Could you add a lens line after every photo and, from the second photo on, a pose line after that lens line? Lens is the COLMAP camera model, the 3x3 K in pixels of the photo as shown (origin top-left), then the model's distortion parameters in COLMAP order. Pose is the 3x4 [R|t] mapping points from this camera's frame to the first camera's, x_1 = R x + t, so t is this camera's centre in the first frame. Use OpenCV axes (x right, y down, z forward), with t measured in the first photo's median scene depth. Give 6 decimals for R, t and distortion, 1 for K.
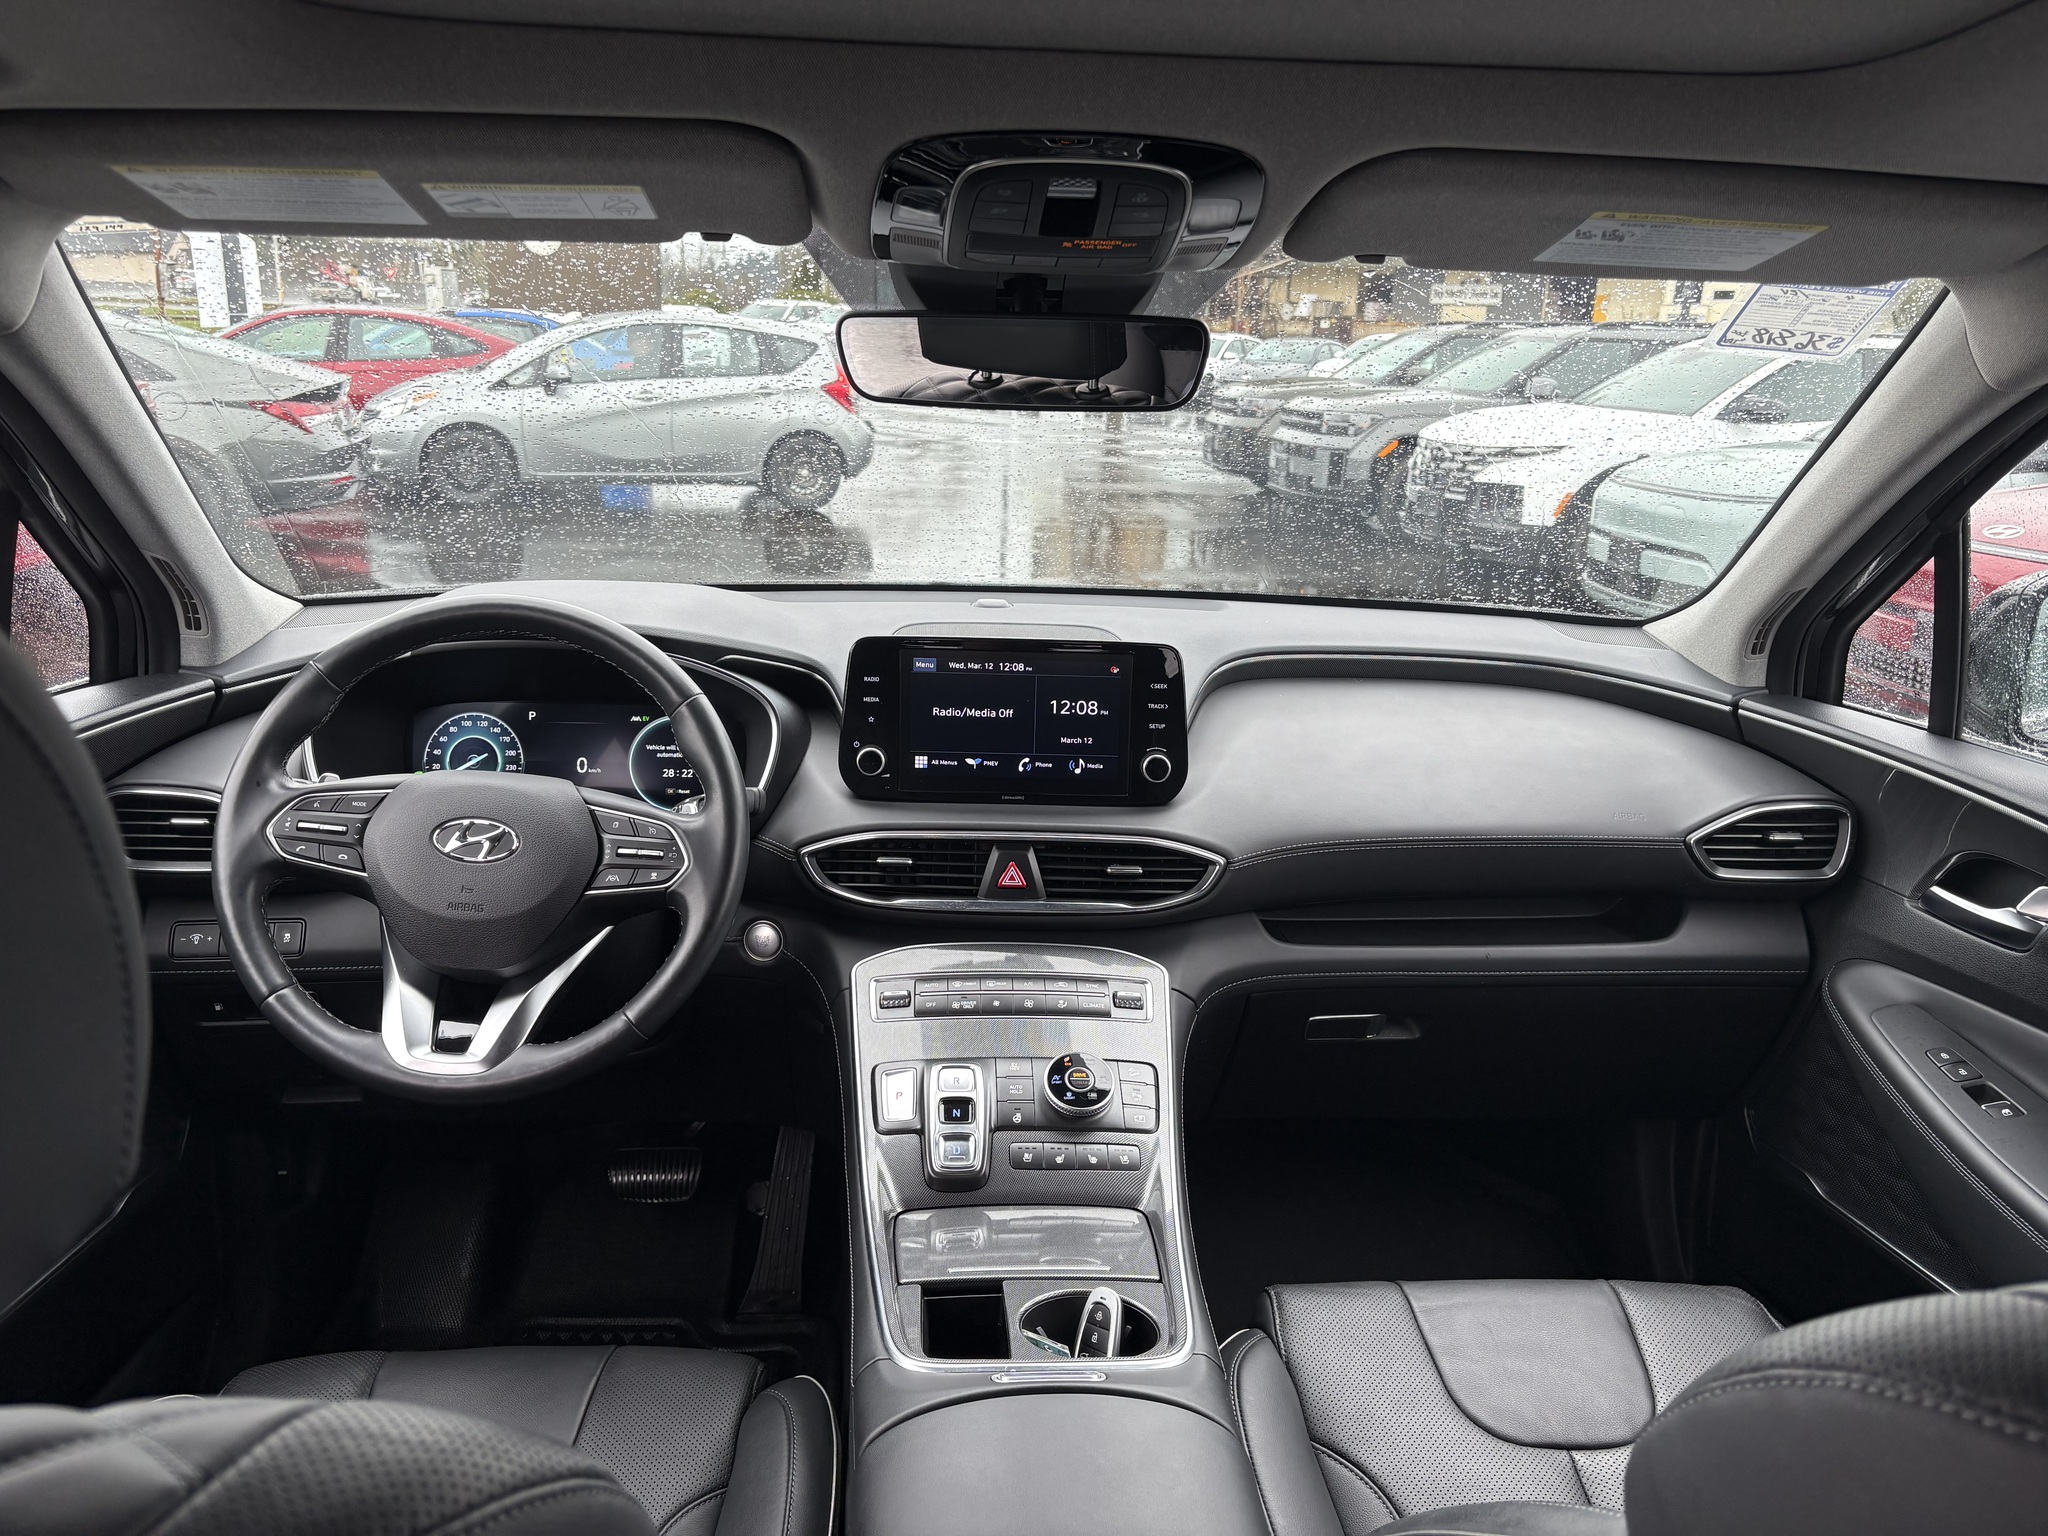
lens RADIAL K [[1543.0, 0, 1024.0], [0, 1543.0, 768.0], [0, 0, 1]] dist [0.054734, -0.060922]
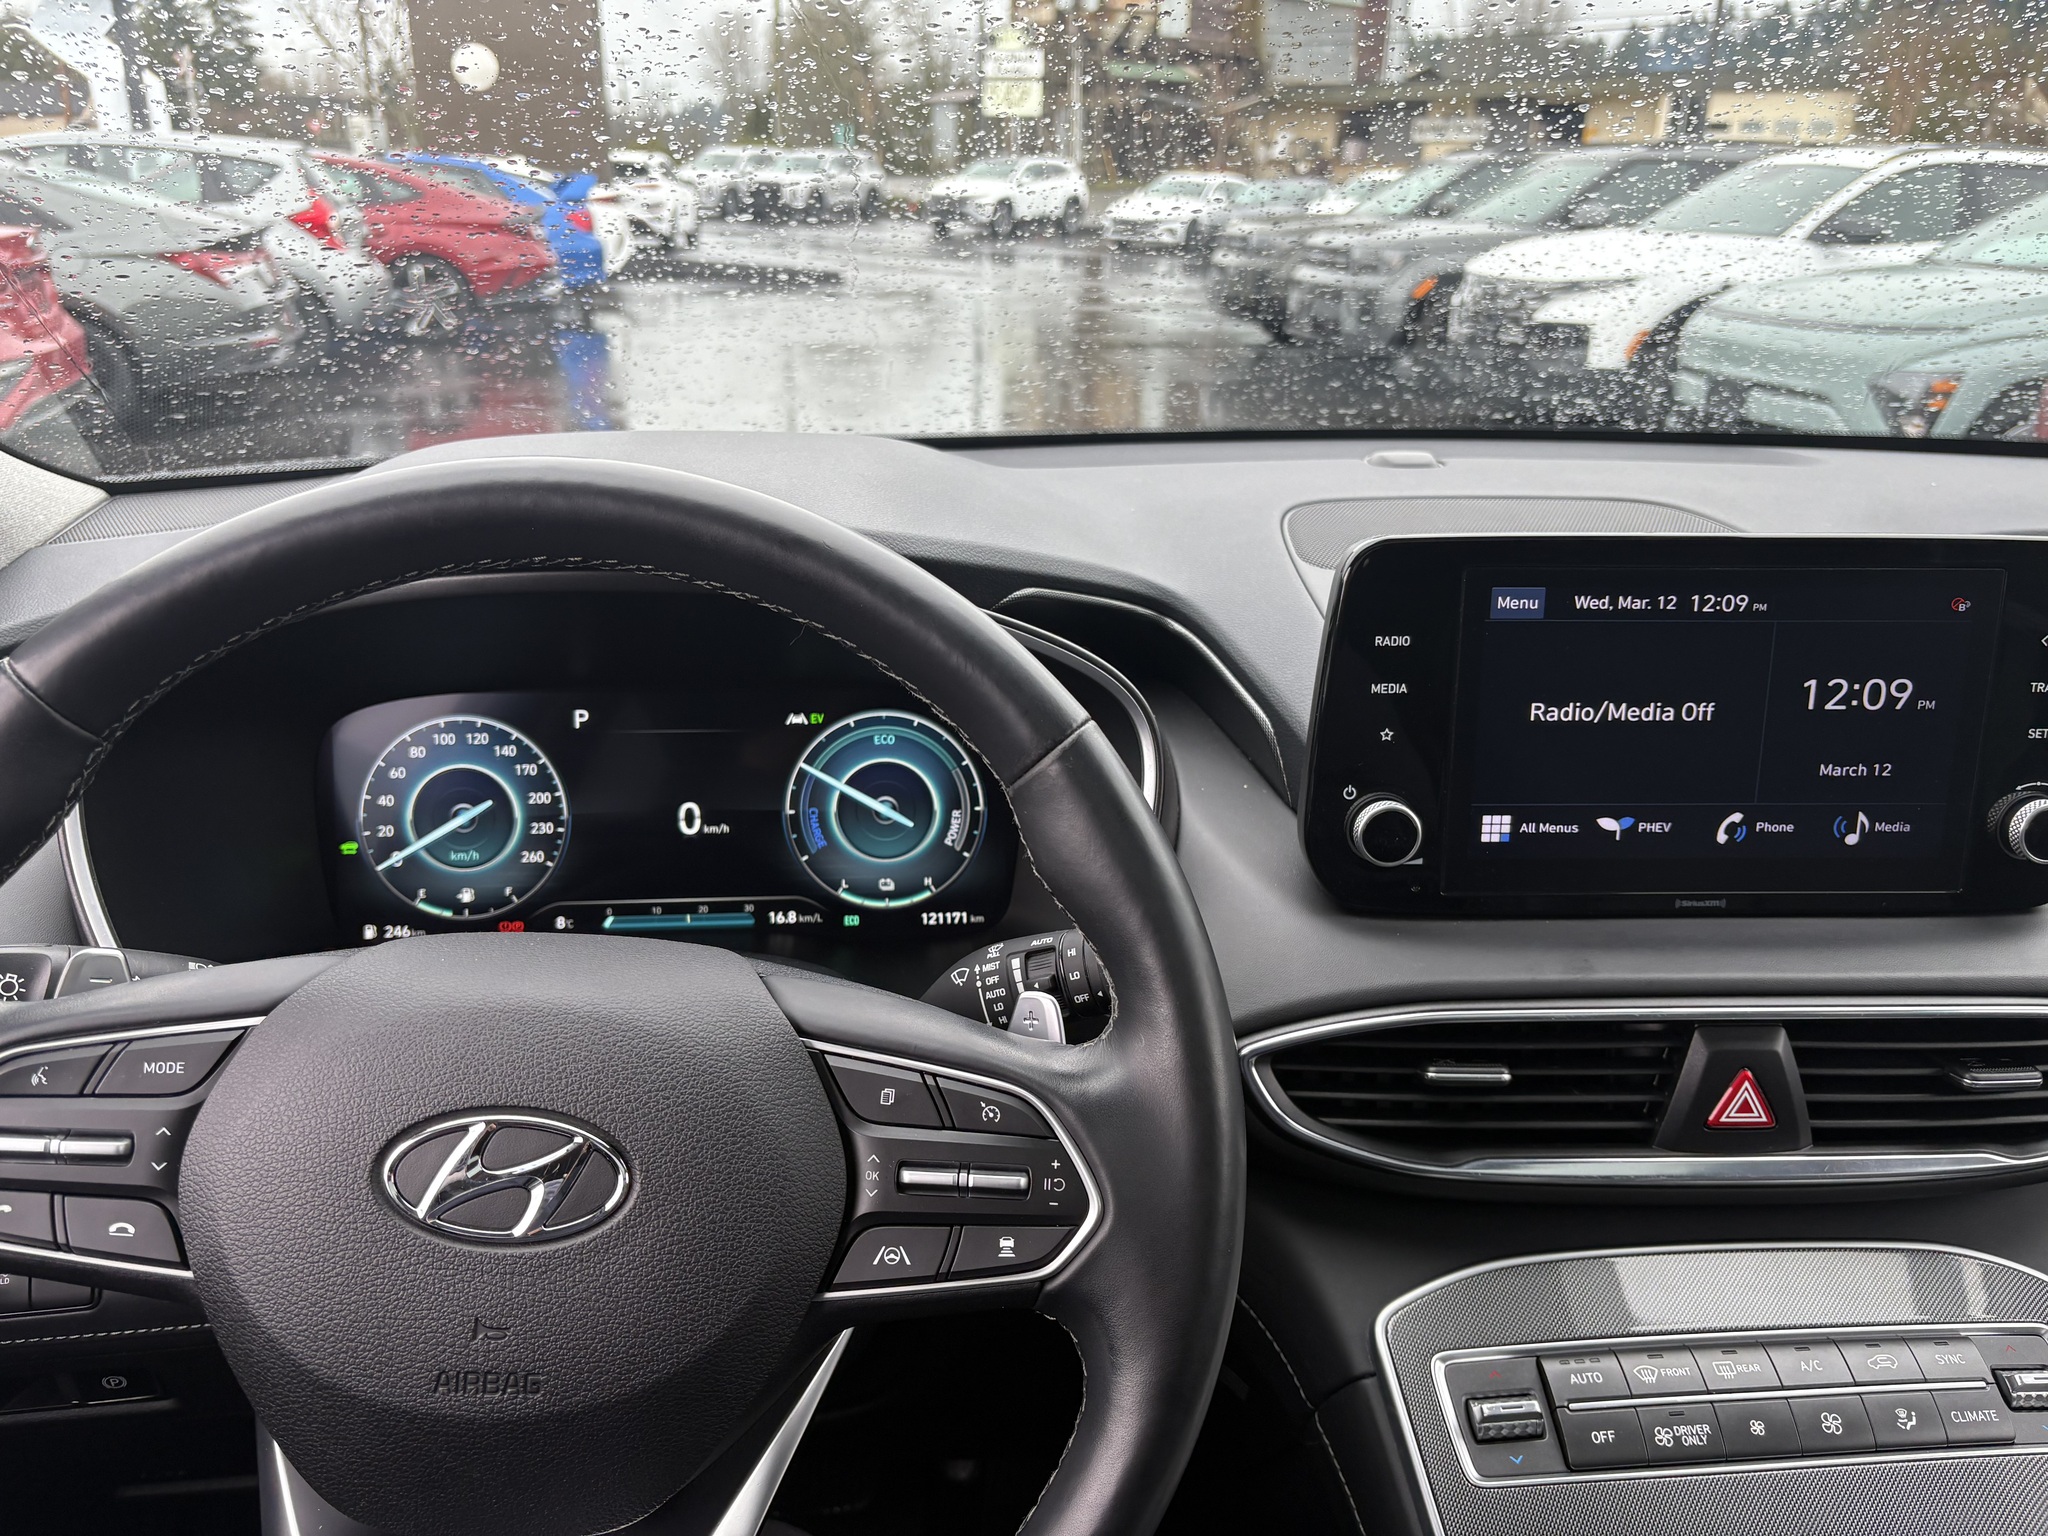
lens RADIAL K [[1568.1, 0, 997.1], [0, 1568.1, 767.0], [0, 0, 1]] dist [0.020009, 0.004849]
pose [[0.999785, -0.020481, 0.003236, -0.031451], [0.020149, 0.996465, 0.081552, -0.009044], [-0.004895, -0.081469, 0.996664, 0.085254]]
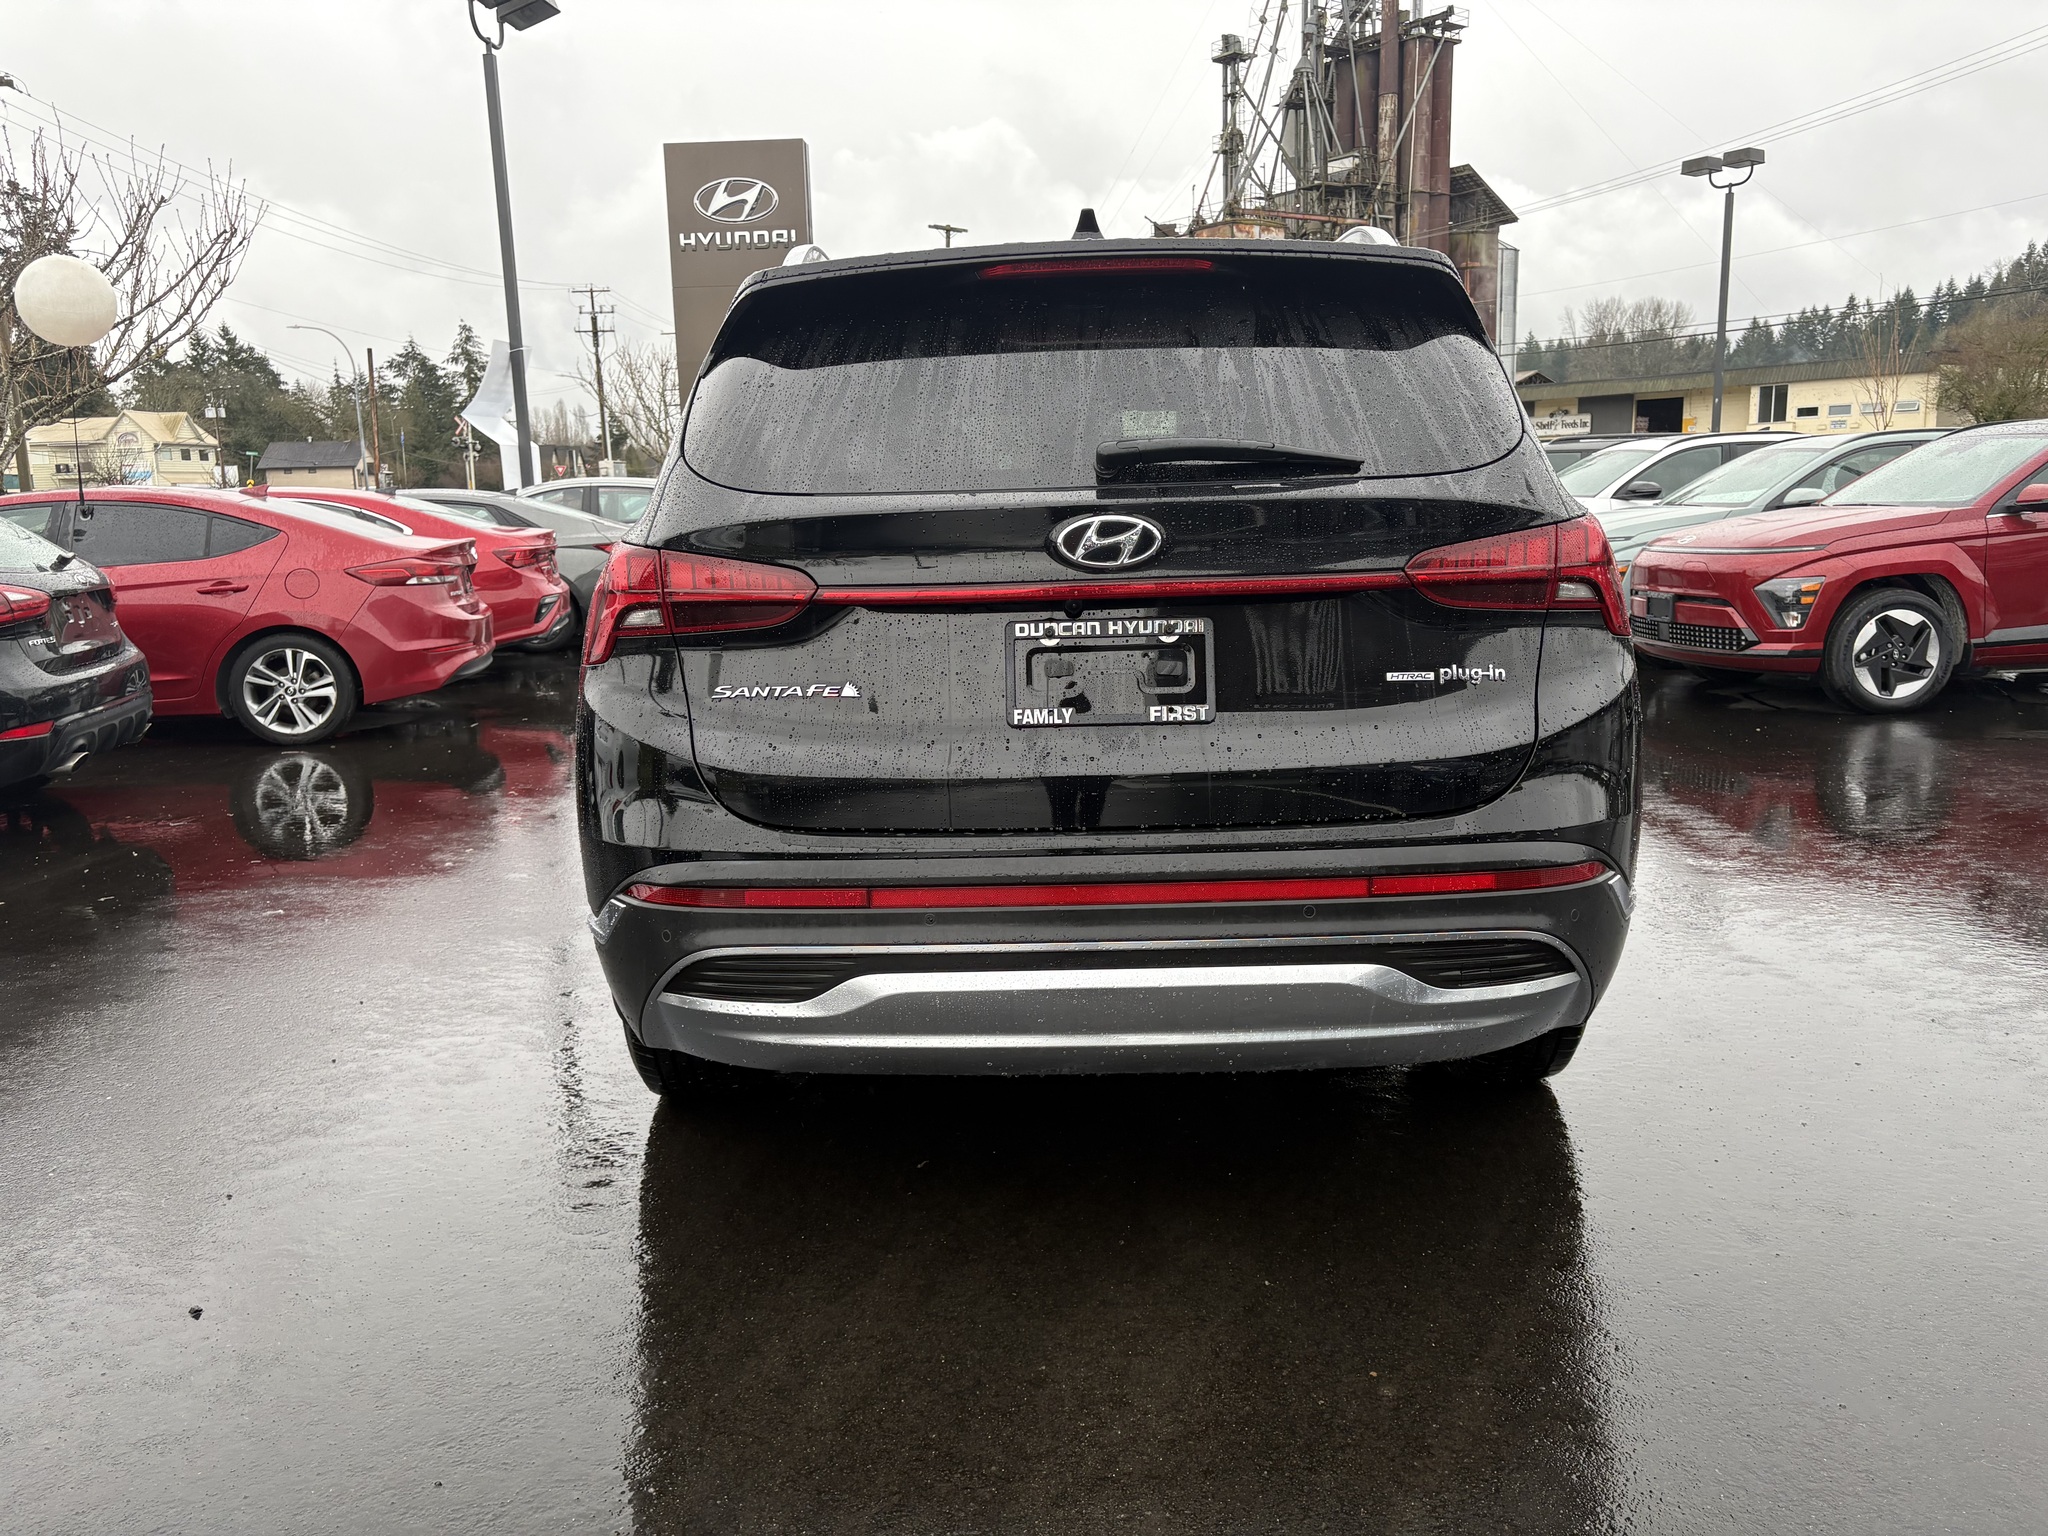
lens RADIAL K [[1543.0, 0, 1024.0], [0, 1543.0, 768.0], [0, 0, 1]] dist [0.054734, -0.060922]
pose [[0.995652, -0.046591, -0.080667, 0.042173], [0.038257, 0.994055, -0.101935, 0.160408], [0.084937, 0.098406, 0.991515, -0.461842]]
